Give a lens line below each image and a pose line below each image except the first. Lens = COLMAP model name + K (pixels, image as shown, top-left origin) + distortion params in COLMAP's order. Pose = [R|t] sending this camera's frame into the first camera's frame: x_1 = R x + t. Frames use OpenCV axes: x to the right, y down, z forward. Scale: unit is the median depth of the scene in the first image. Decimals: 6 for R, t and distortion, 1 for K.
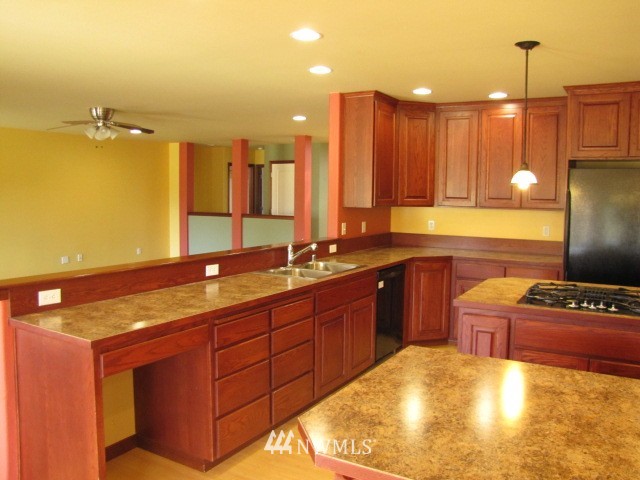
lens RADIAL K [[545.9, 0, 320.0], [0, 545.9, 240.0], [0, 0, 1]] dist [-0.093075, 0.014111]
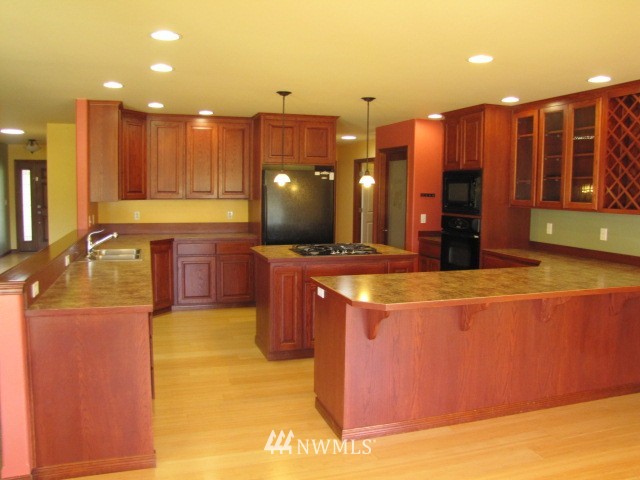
lens RADIAL K [[545.9, 0, 320.0], [0, 545.9, 240.0], [0, 0, 1]] dist [-0.093075, 0.014111]
pose [[0.670082, -0.076662, 0.738318, -0.318392], [0.064445, 0.996905, 0.045023, -0.001329], [-0.739484, 0.017412, 0.672949, -0.058266]]
